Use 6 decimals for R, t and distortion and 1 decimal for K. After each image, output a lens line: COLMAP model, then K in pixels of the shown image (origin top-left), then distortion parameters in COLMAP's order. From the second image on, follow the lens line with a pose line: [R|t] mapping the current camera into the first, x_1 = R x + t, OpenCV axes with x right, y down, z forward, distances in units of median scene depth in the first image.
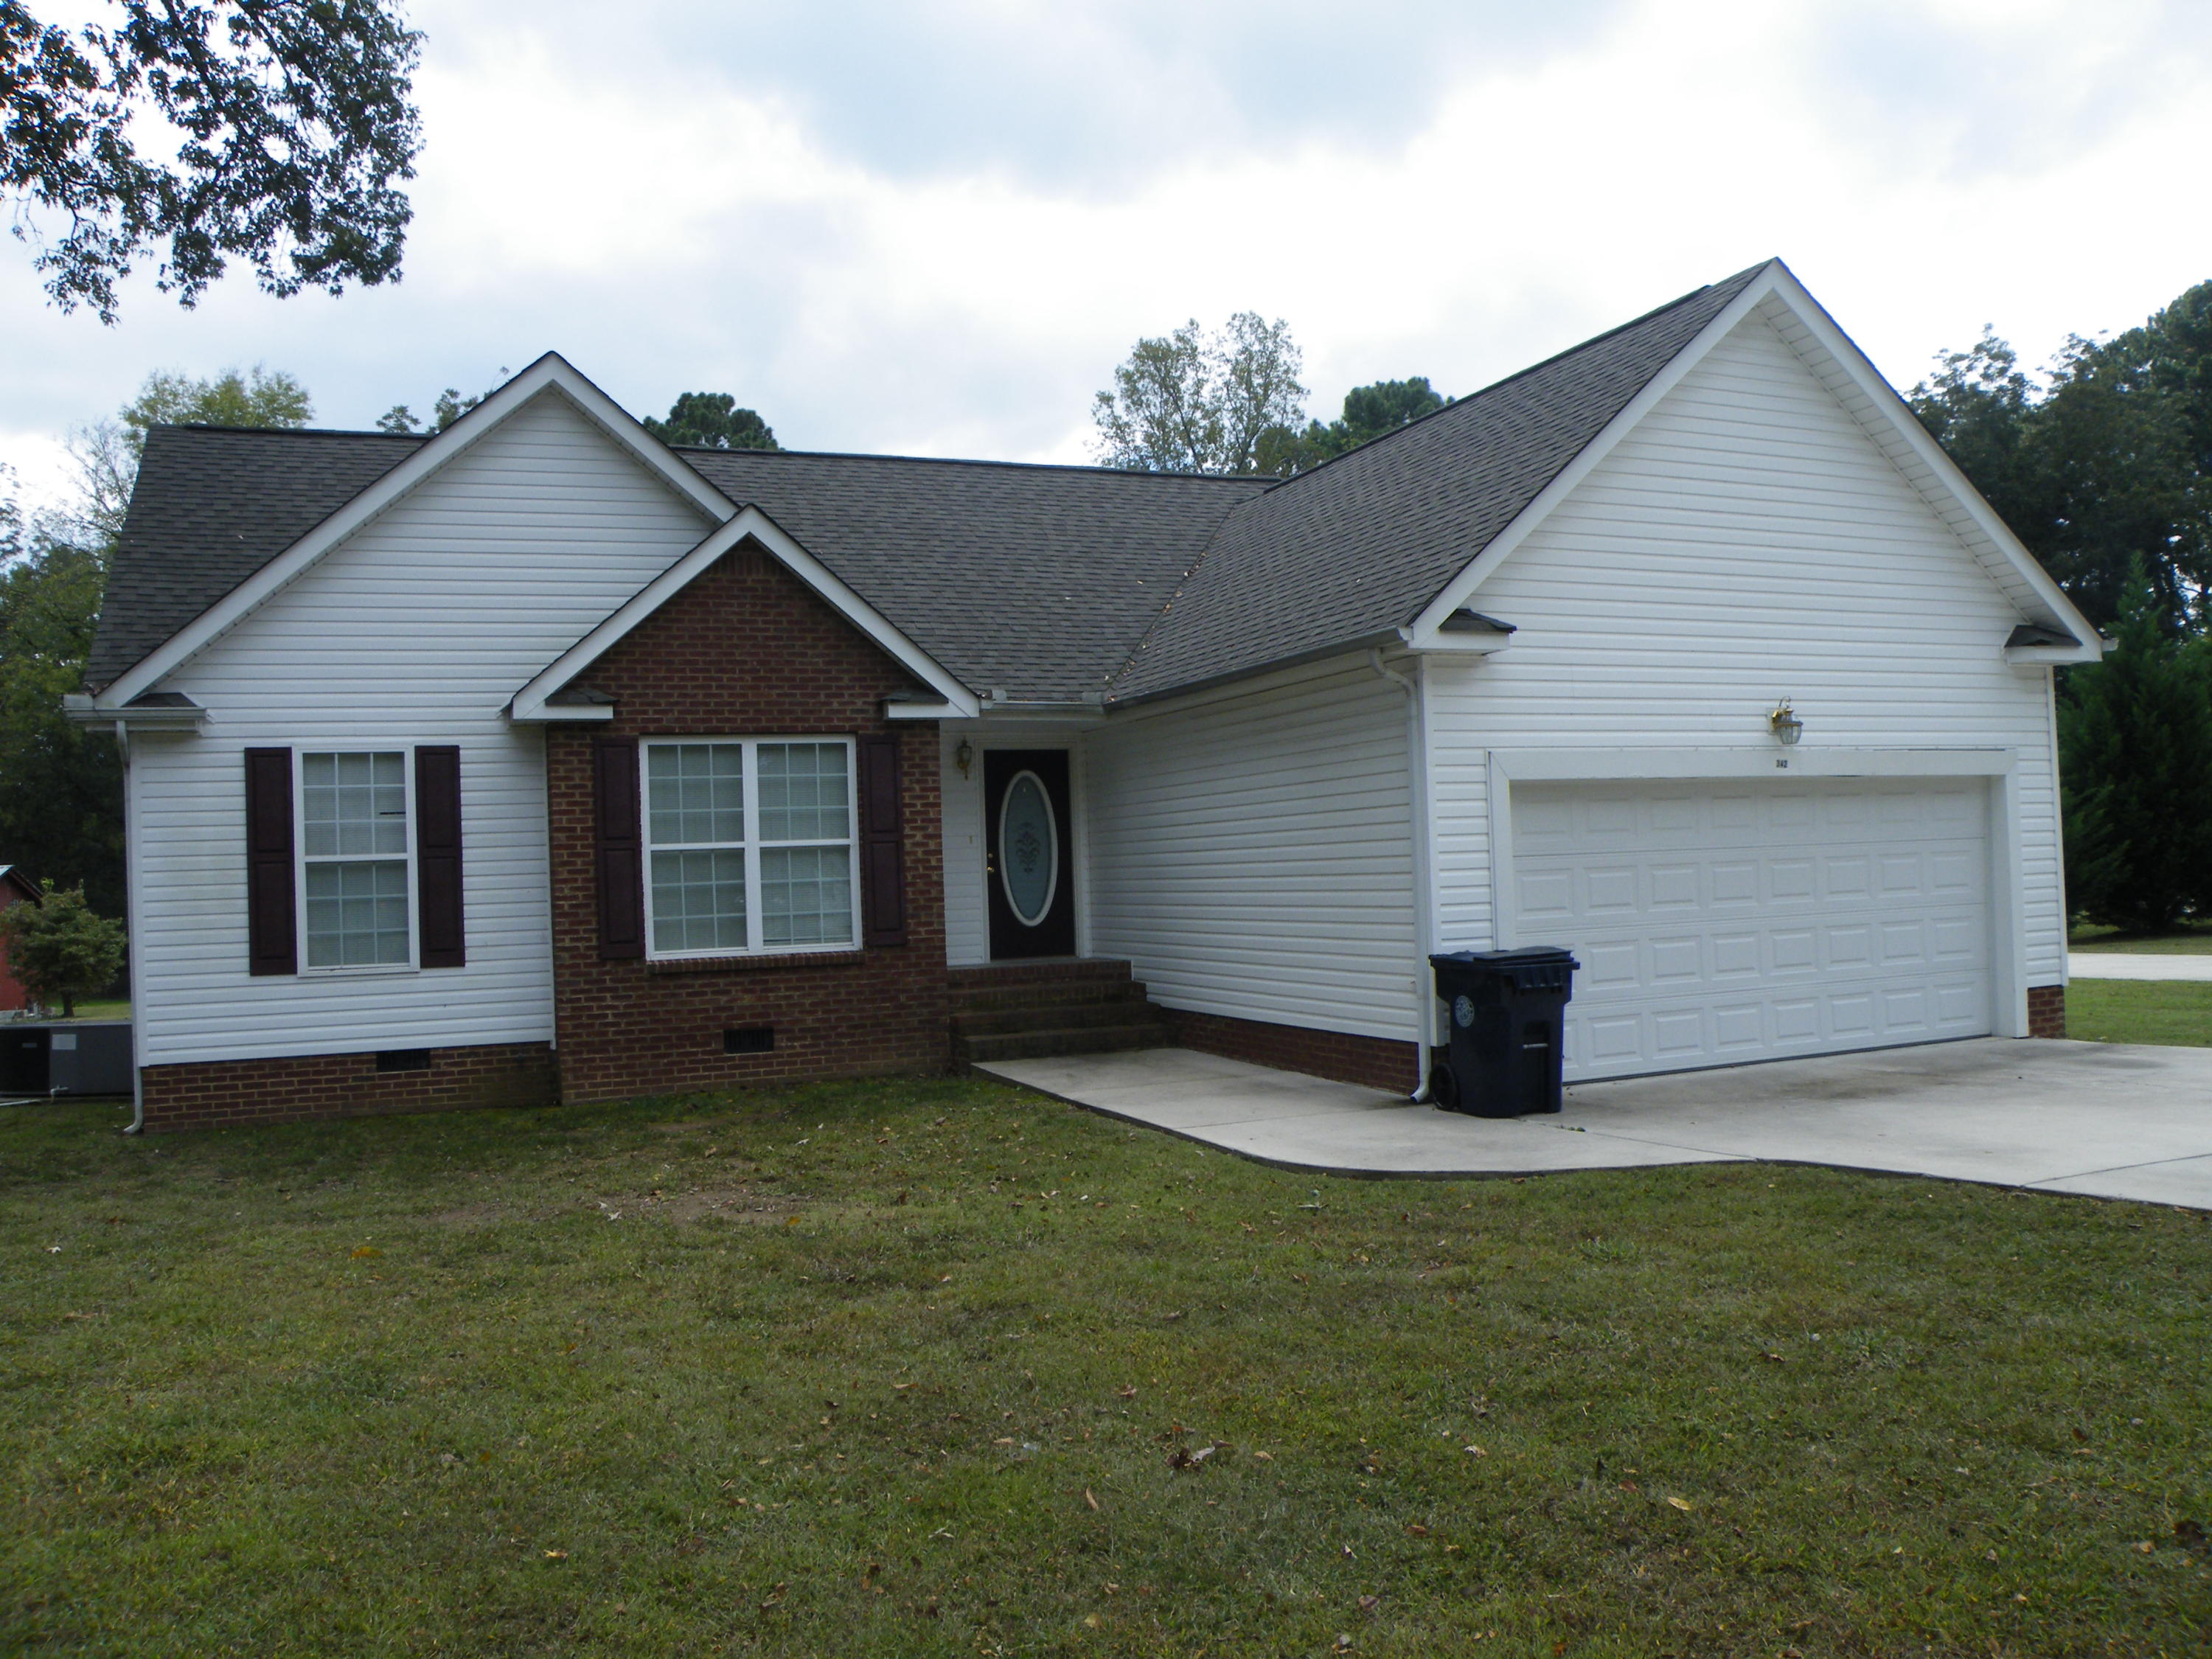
lens RADIAL K [[1760.4, 0, 1120.1], [0, 1760.4, 837.1], [0, 0, 1]] dist [-0.168721, 0.152274]
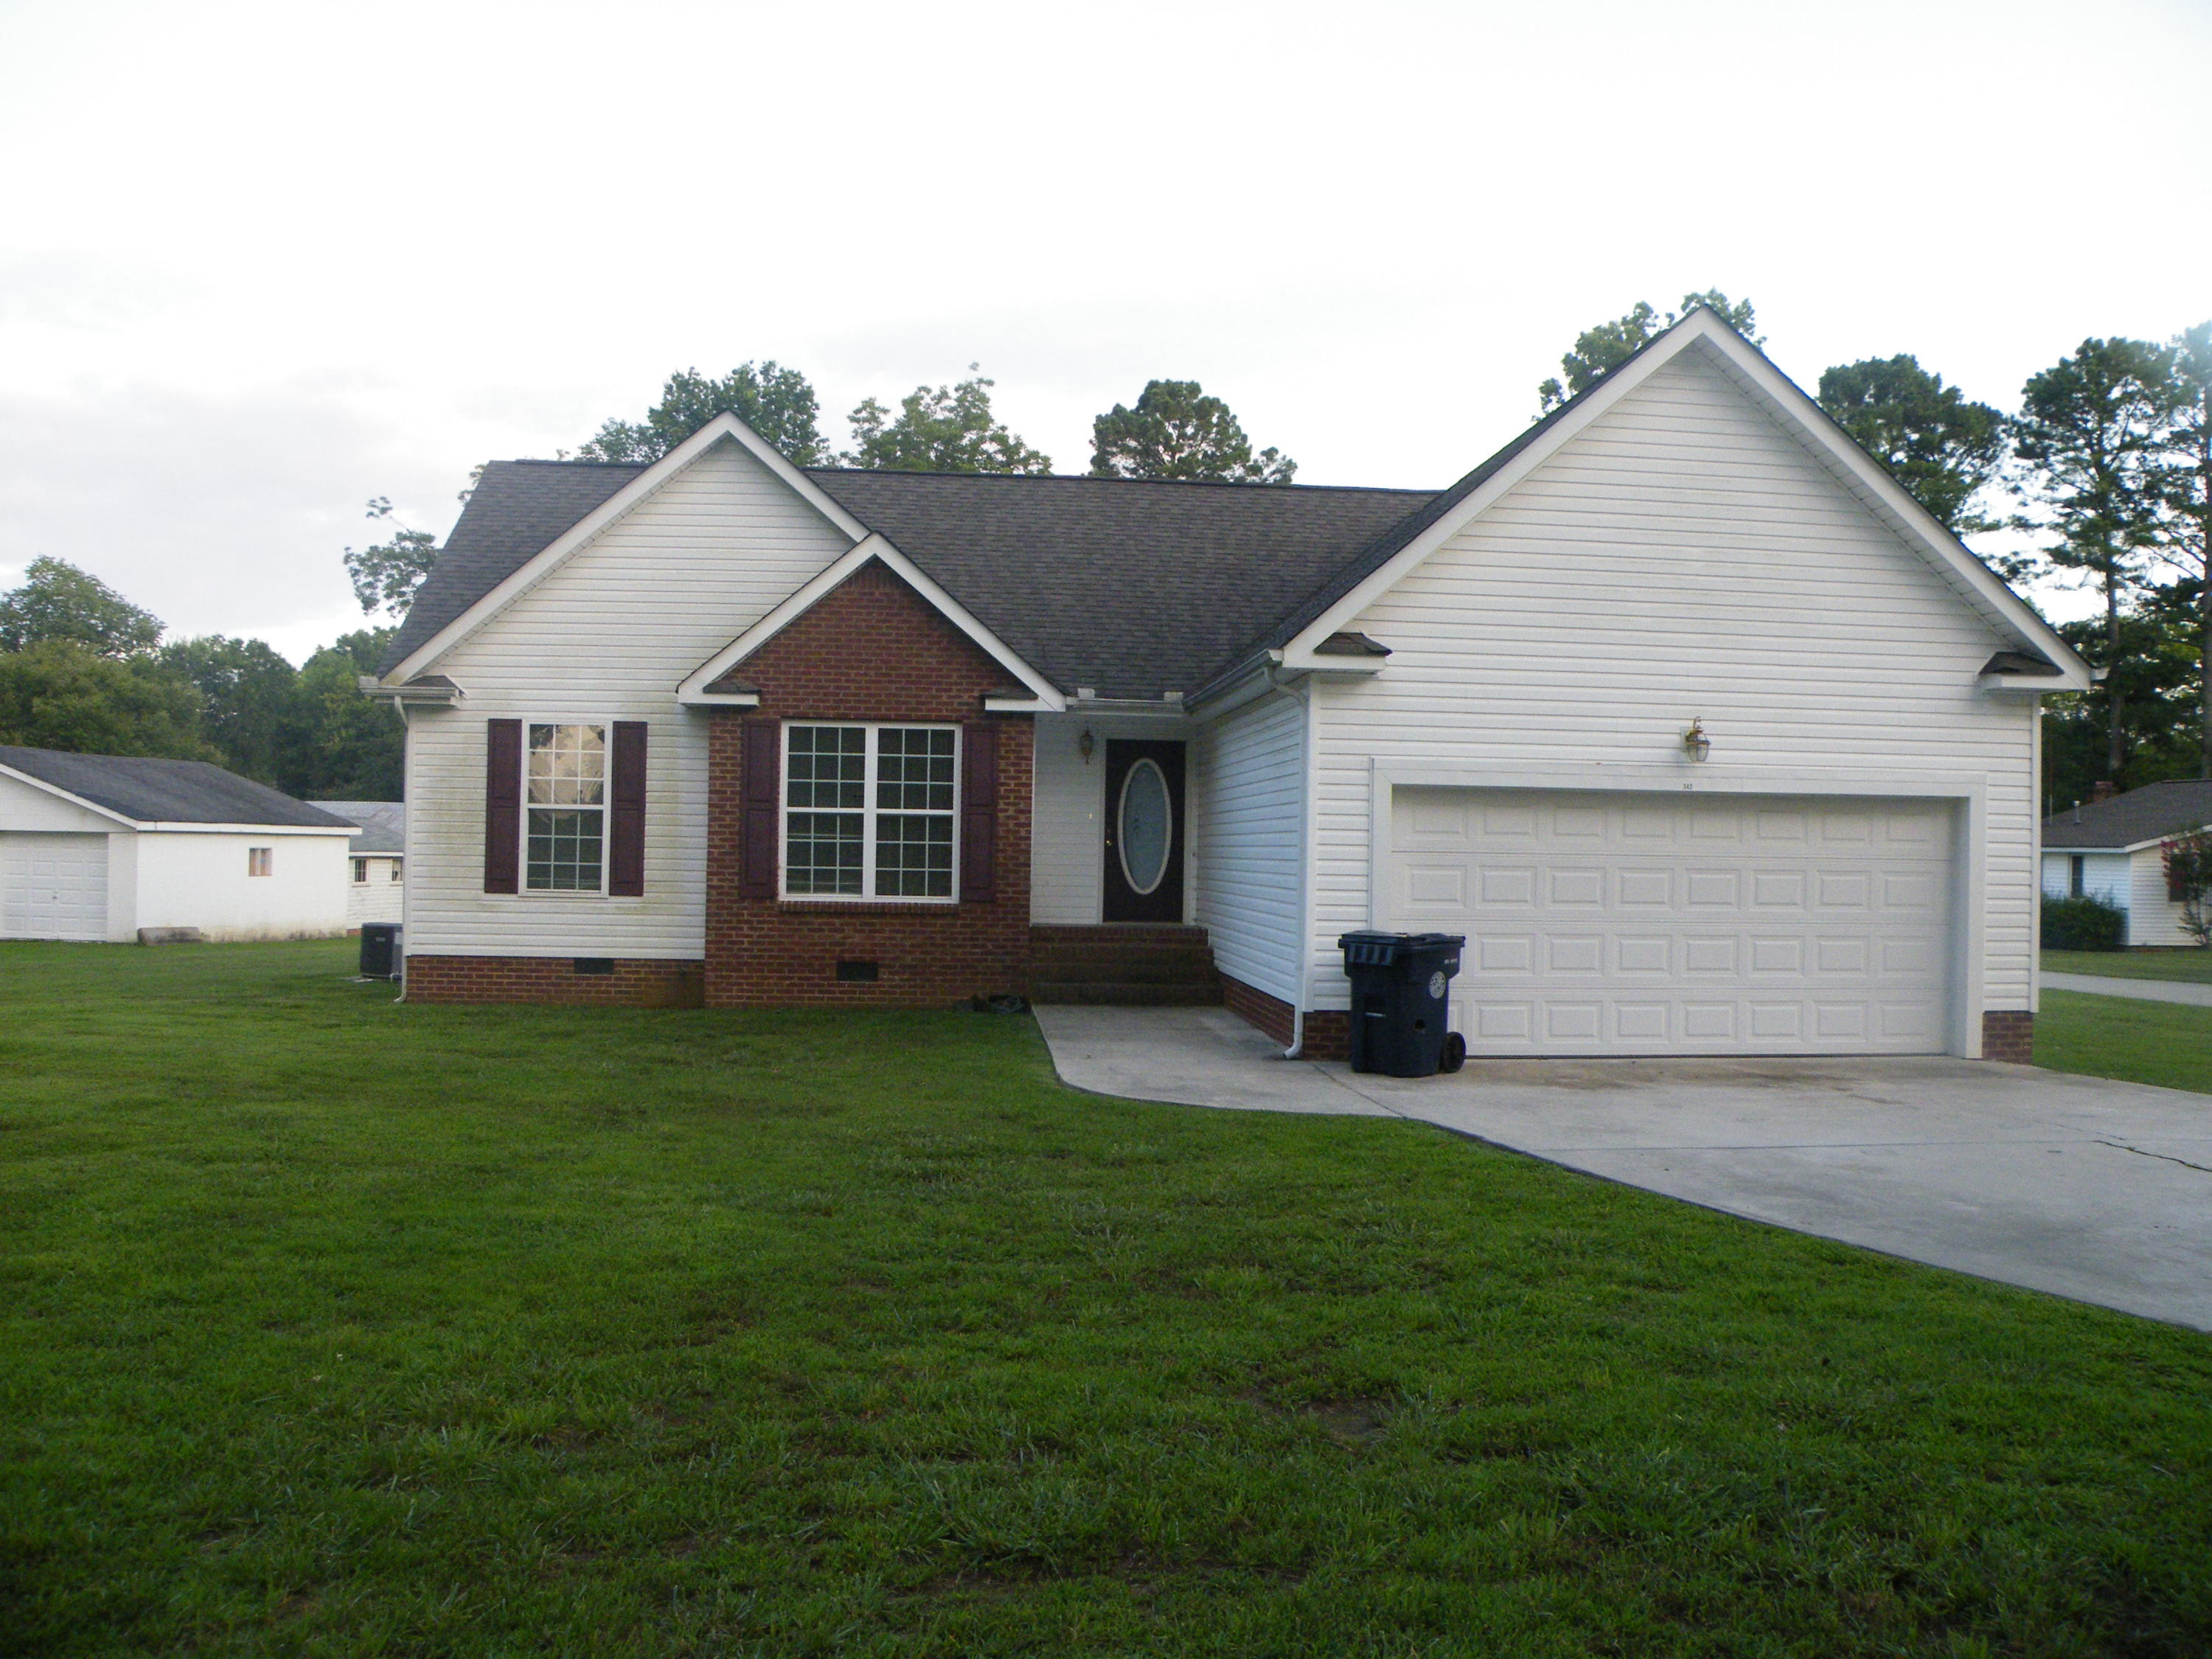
lens RADIAL K [[1760.4, 0, 1120.1], [0, 1760.4, 837.1], [0, 0, 1]] dist [-0.168721, 0.152274]
pose [[0.953303, 0.050483, -0.297765, 0.331385], [-0.046240, 0.998704, 0.021282, -0.012068], [0.298453, -0.006520, 0.954402, -0.117568]]
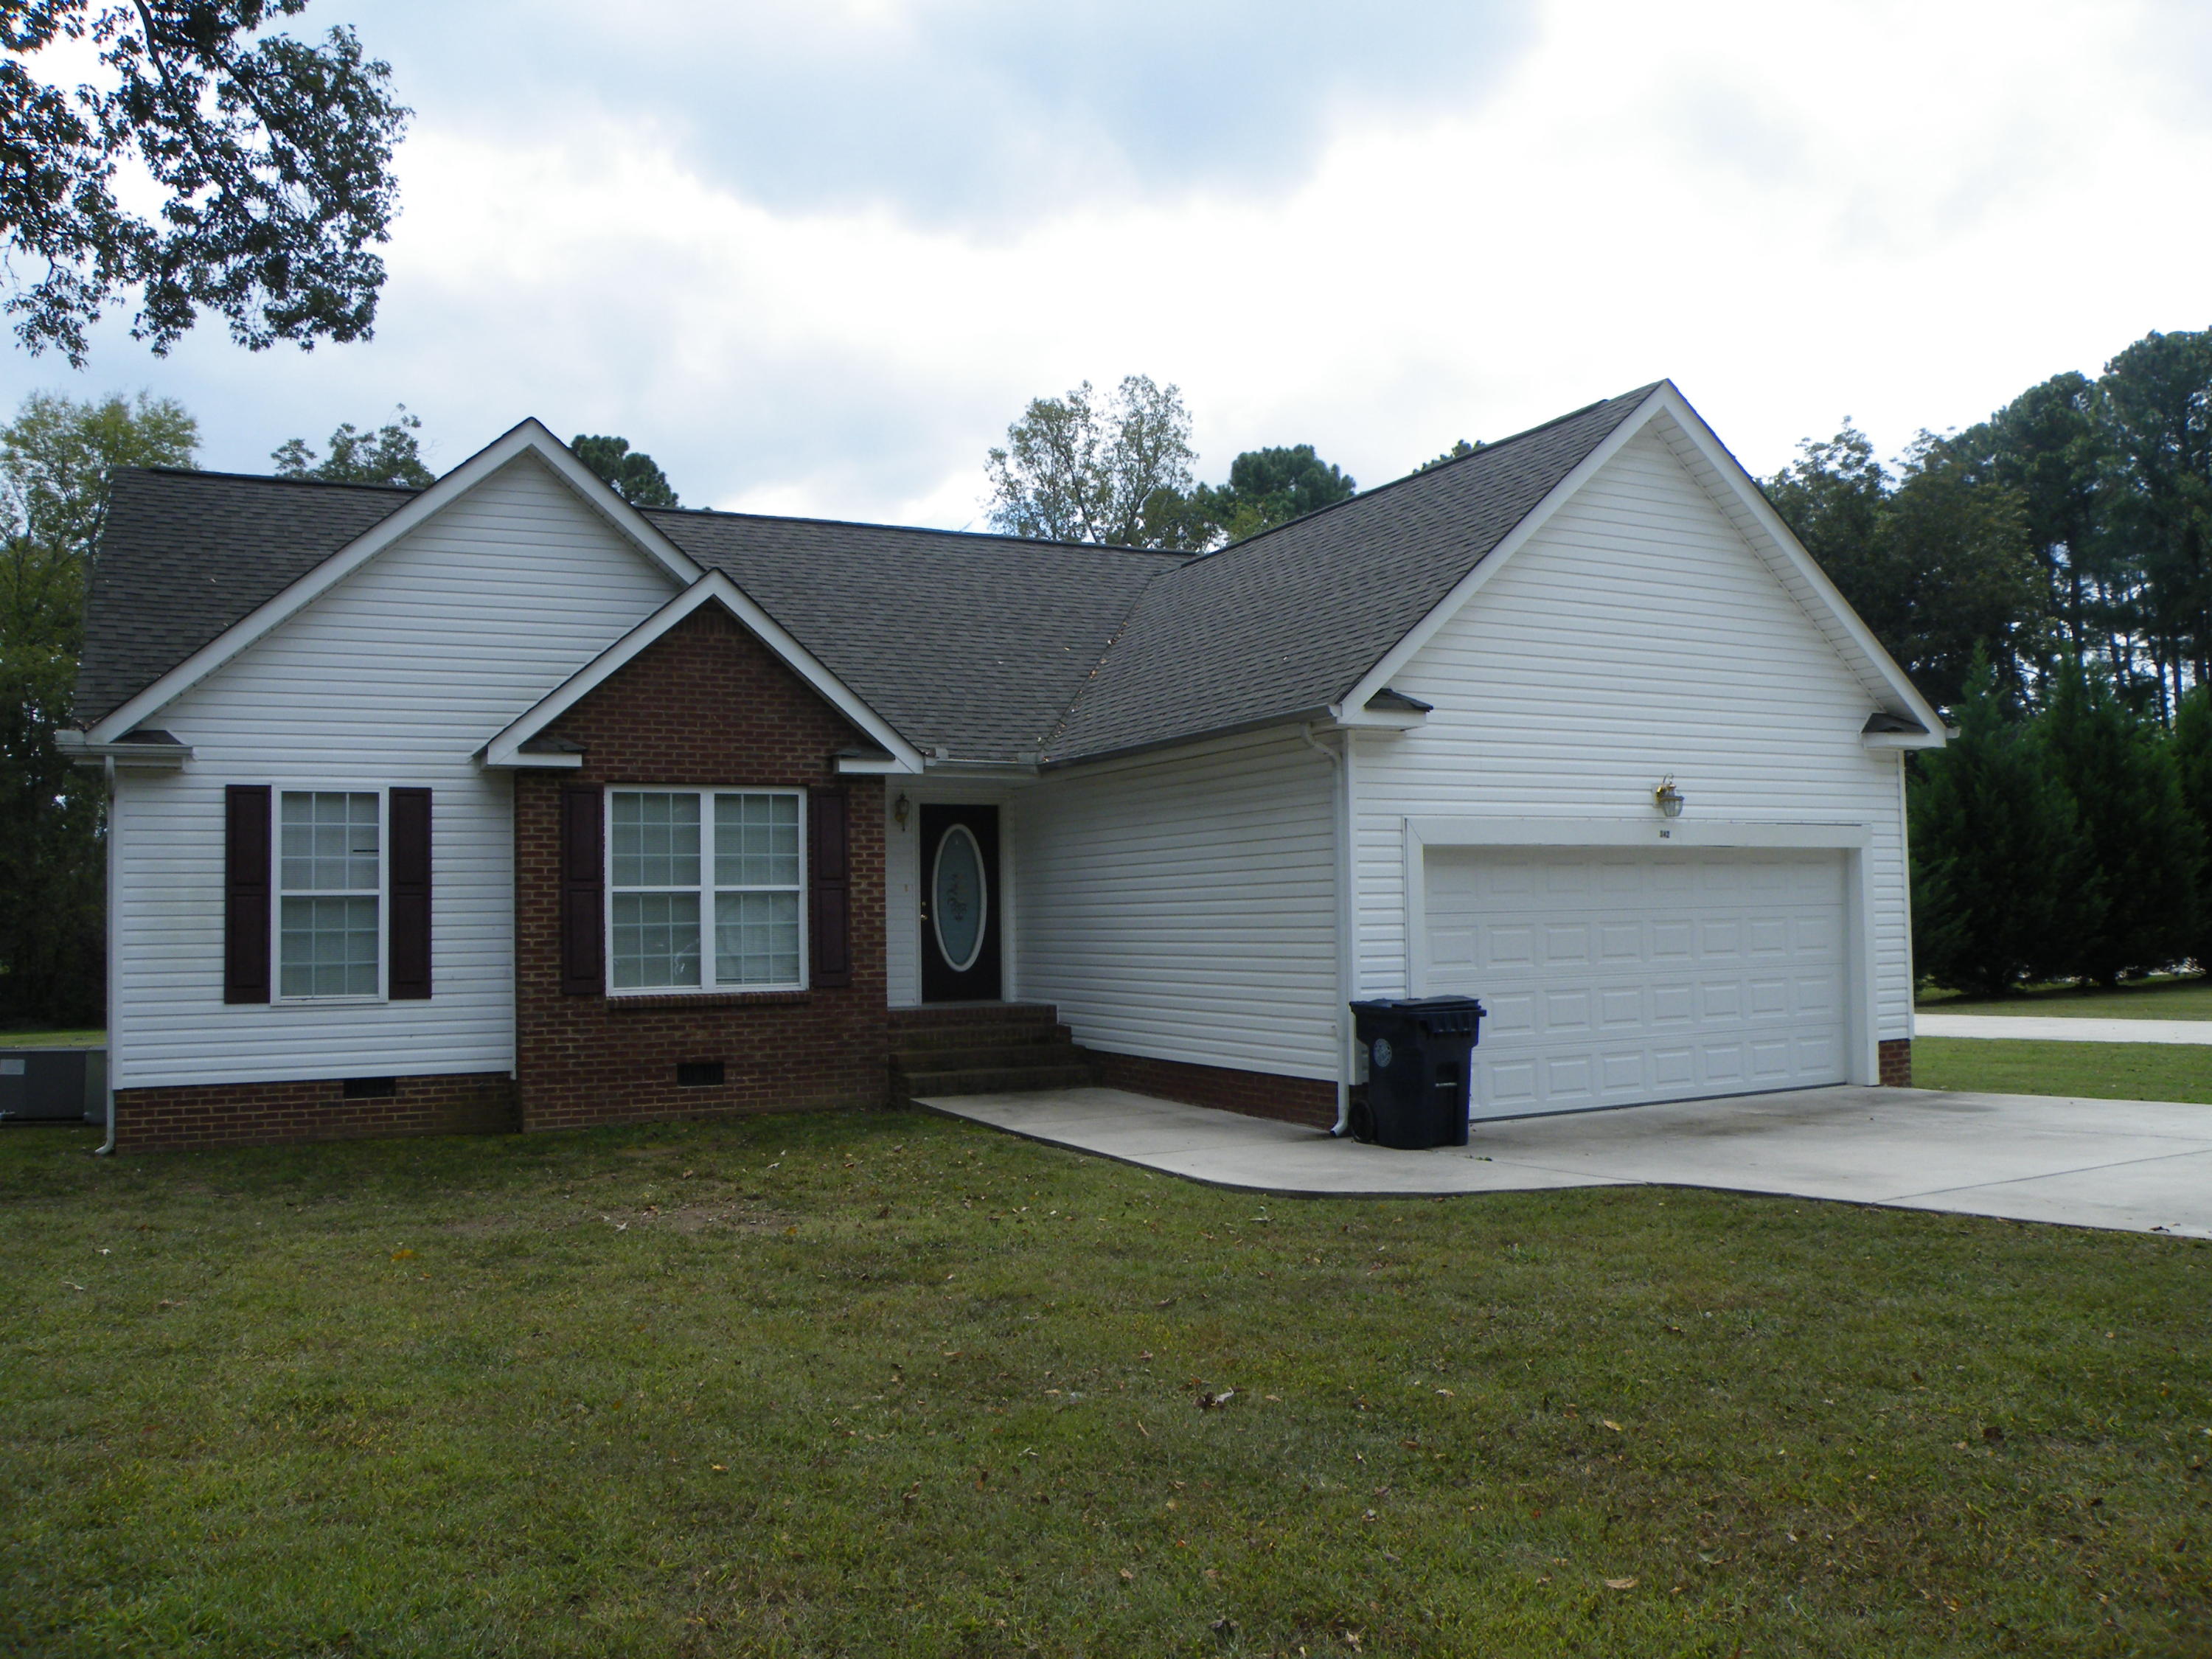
lens RADIAL K [[1760.4, 0, 1120.1], [0, 1760.4, 837.1], [0, 0, 1]] dist [-0.168721, 0.152274]
pose [[0.997055, 0.022414, 0.073345, -0.041177], [-0.020234, 0.999335, -0.030342, 0.000097], [-0.073976, 0.028768, 0.996845, -0.075192]]
